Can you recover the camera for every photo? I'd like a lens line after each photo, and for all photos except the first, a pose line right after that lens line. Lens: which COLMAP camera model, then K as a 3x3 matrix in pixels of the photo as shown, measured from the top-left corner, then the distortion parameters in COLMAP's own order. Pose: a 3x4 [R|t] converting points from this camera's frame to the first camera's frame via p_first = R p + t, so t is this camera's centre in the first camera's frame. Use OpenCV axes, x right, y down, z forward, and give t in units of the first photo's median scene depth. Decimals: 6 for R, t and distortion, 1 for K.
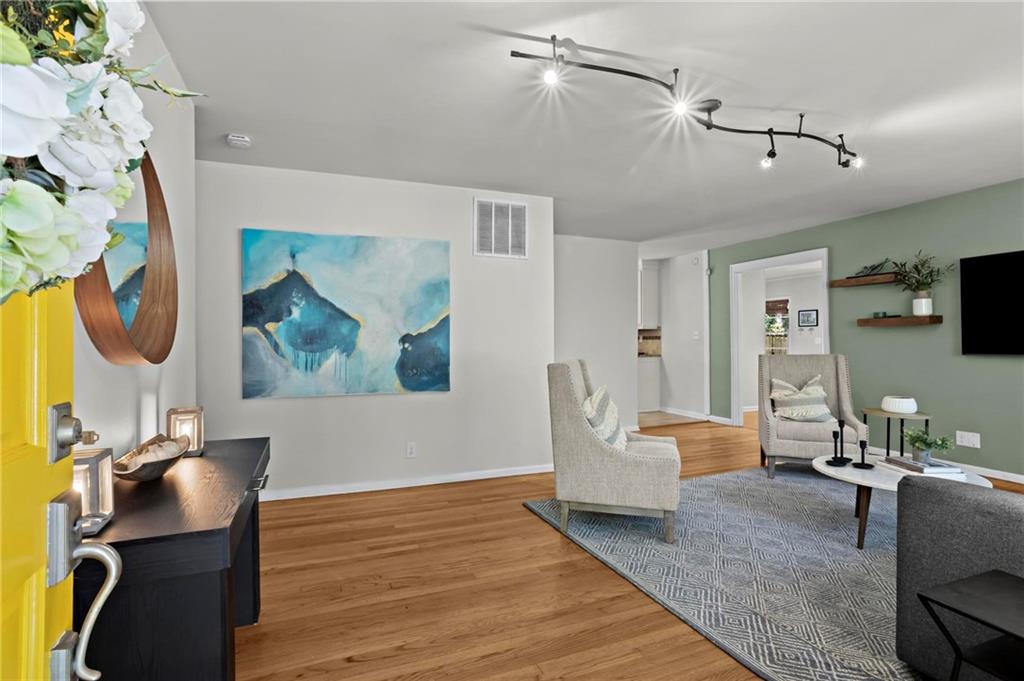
lens RADIAL K [[498.6, 0, 505.3], [0, 498.6, 338.8], [0, 0, 1]] dist [-0.053557, 0.033405]
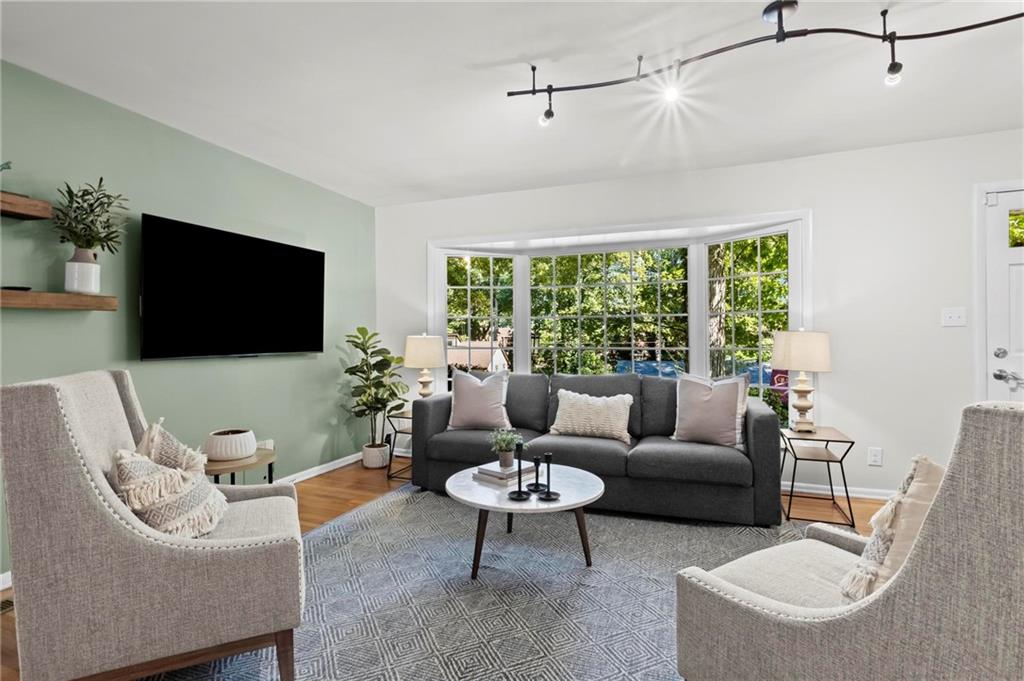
lens RADIAL K [[498.6, 0, 505.3], [0, 498.6, 338.8], [0, 0, 1]] dist [-0.053557, 0.033405]
pose [[-0.725883, 0.007873, 0.687773, 0.146857], [0.008417, 0.999961, -0.002564, 0.009457], [-0.687766, 0.003928, -0.725922, 1.218493]]
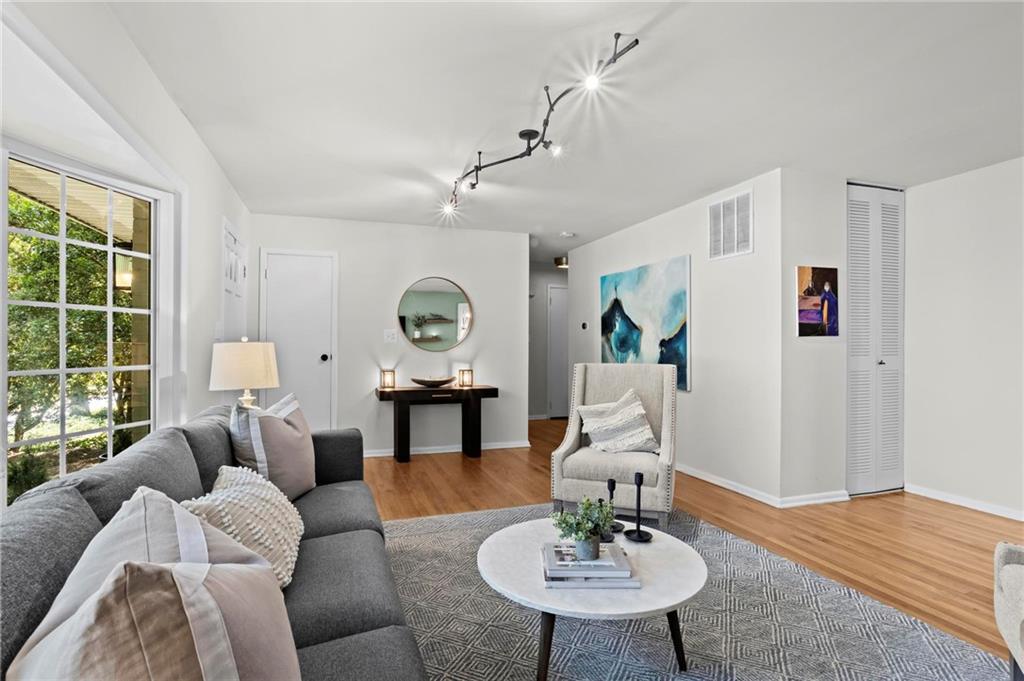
lens RADIAL K [[501.4, 0, 503.4], [0, 501.4, 341.0], [0, 0, 1]] dist [0.019674, 0.000018]
pose [[-0.040639, -0.003263, -0.999169, 1.057816], [0.000376, 0.999995, -0.003281, -0.001852], [0.999174, -0.000509, -0.040637, 0.666942]]
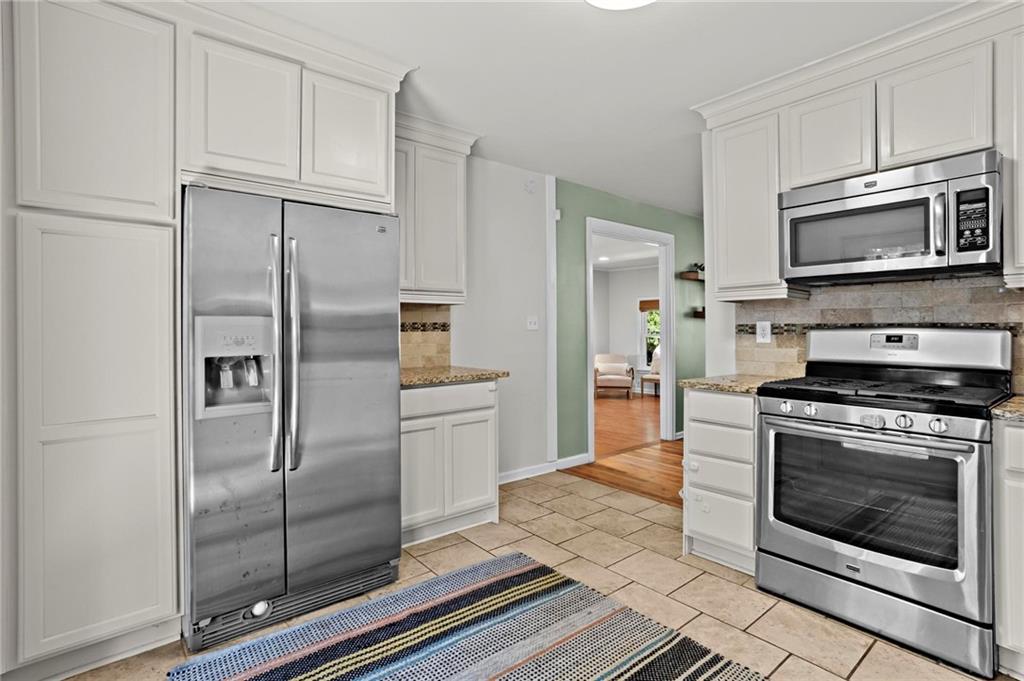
lens RADIAL K [[498.6, 0, 505.3], [0, 498.6, 338.8], [0, 0, 1]] dist [-0.053557, 0.033405]
pose [[-0.304539, -0.006519, 0.952478, -0.223940], [0.002393, 0.999968, 0.007609, 0.009960], [-0.952497, 0.004596, -0.304514, 2.148770]]
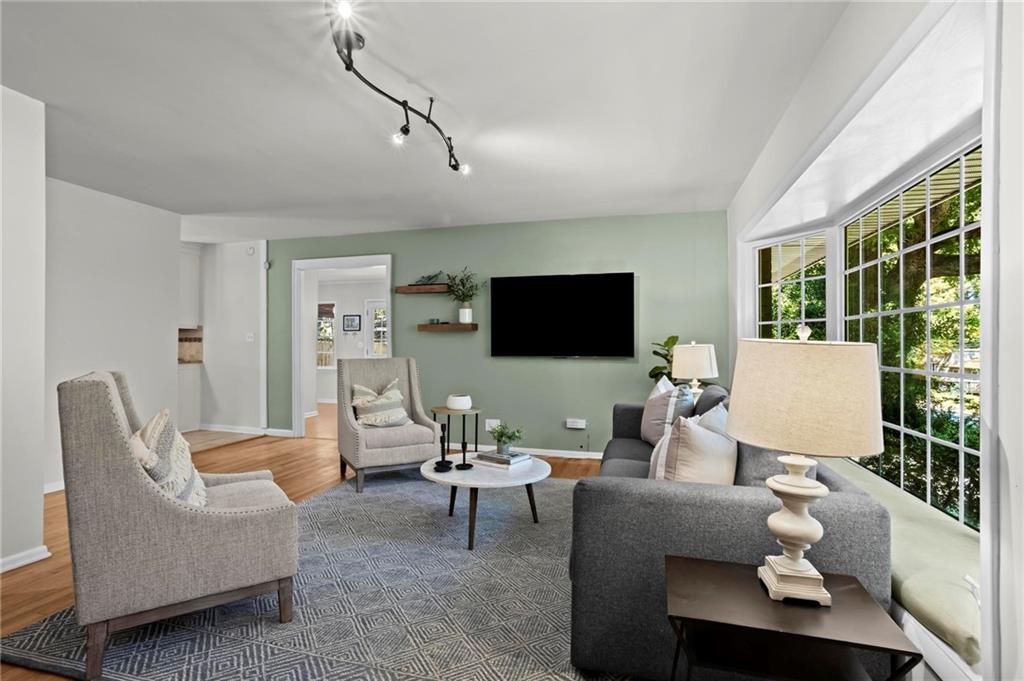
lens RADIAL K [[499.7, 0, 506.5], [0, 499.7, 344.0], [0, 0, 1]] dist [-0.060523, 0.036922]
pose [[0.616387, 0.006218, 0.787419, -0.025963], [-0.008509, 0.999963, -0.001236, 0.003228], [-0.787397, -0.005938, 0.616417, 0.216192]]
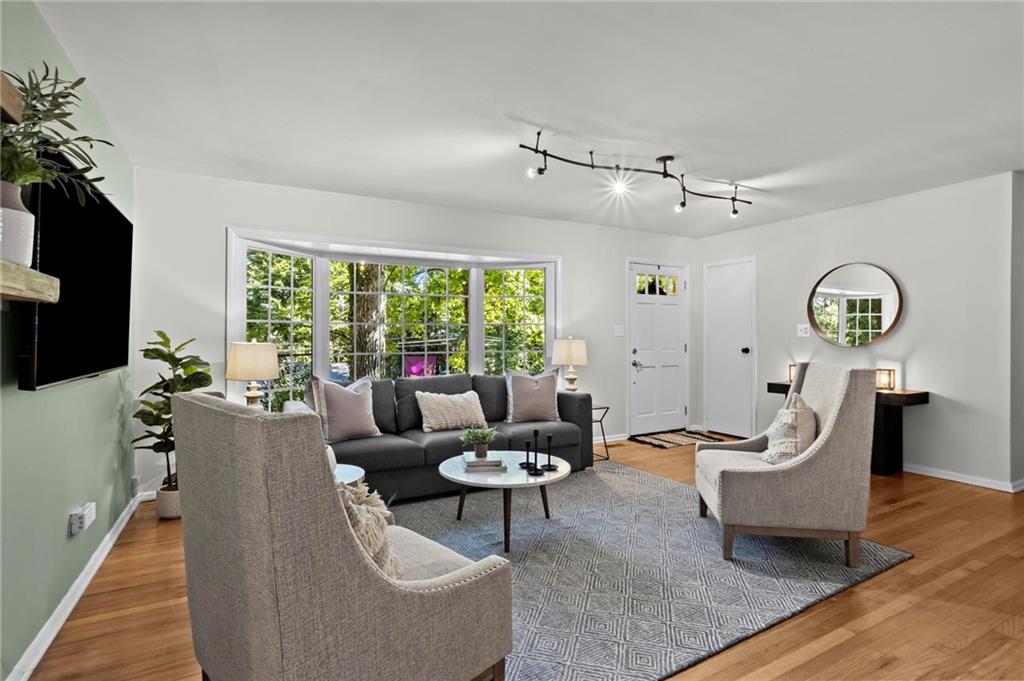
lens RADIAL K [[498.6, 0, 505.3], [0, 498.6, 338.8], [0, 0, 1]] dist [-0.053557, 0.033405]
pose [[-0.992906, 0.009625, -0.118514, 0.667784], [0.009678, 0.999953, 0.000125, -0.004033], [0.118510, -0.001023, -0.992952, 1.505793]]
